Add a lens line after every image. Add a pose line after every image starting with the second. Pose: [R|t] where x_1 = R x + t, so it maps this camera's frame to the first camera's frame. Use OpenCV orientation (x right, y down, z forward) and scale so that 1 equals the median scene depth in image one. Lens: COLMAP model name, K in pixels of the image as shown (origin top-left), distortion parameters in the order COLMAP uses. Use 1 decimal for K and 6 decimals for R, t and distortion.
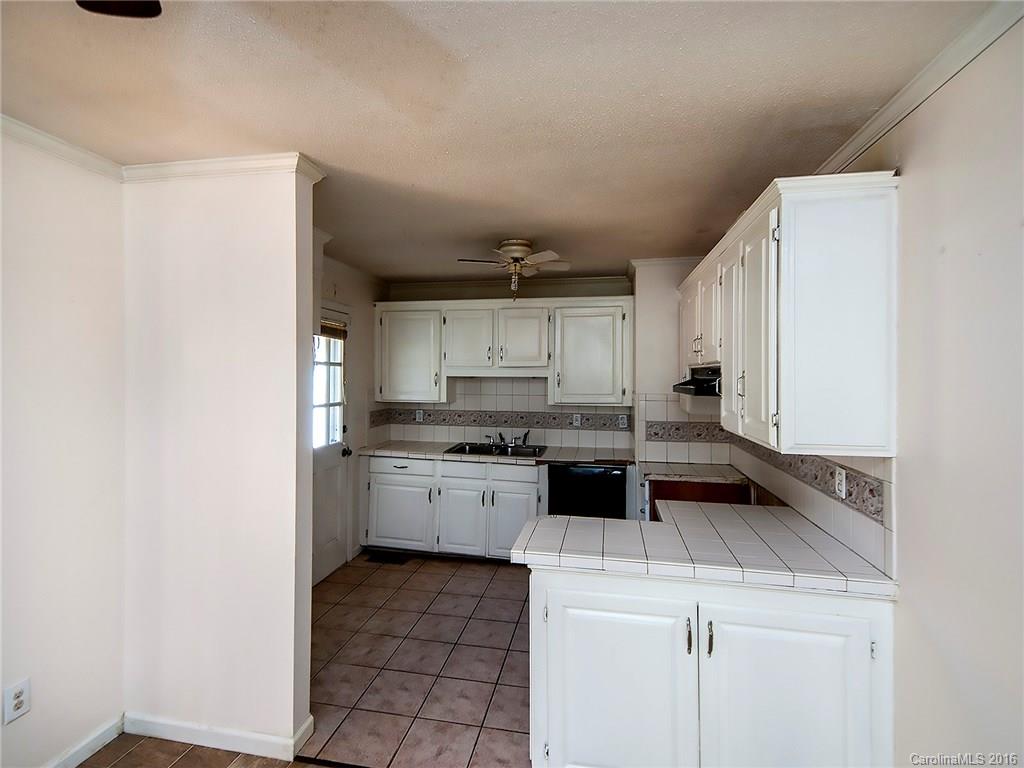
lens RADIAL K [[520.0, 0, 510.8], [0, 520.0, 379.7], [0, 0, 1]] dist [0.016350, -0.000722]
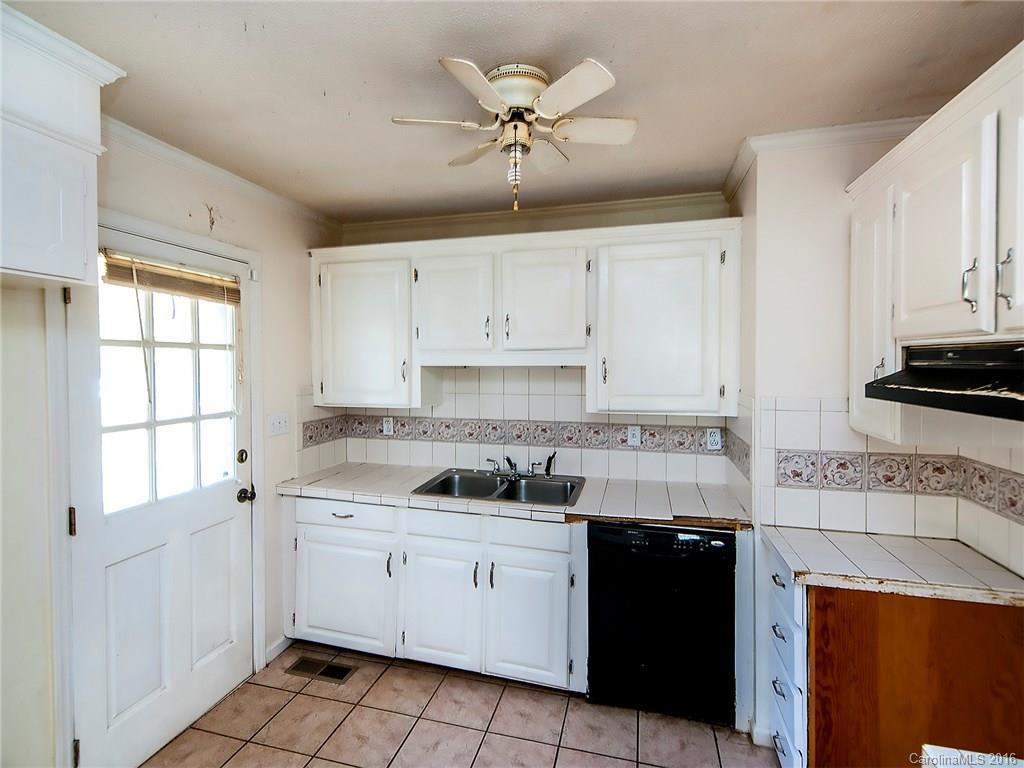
lens RADIAL K [[520.0, 0, 506.2], [0, 520.0, 376.0], [0, 0, 1]] dist [0.016350, -0.000722]
pose [[0.997071, -0.005812, -0.076256, 0.027002], [0.007256, 0.999799, 0.018677, -0.005403], [0.076132, -0.019176, 0.996913, 0.421464]]
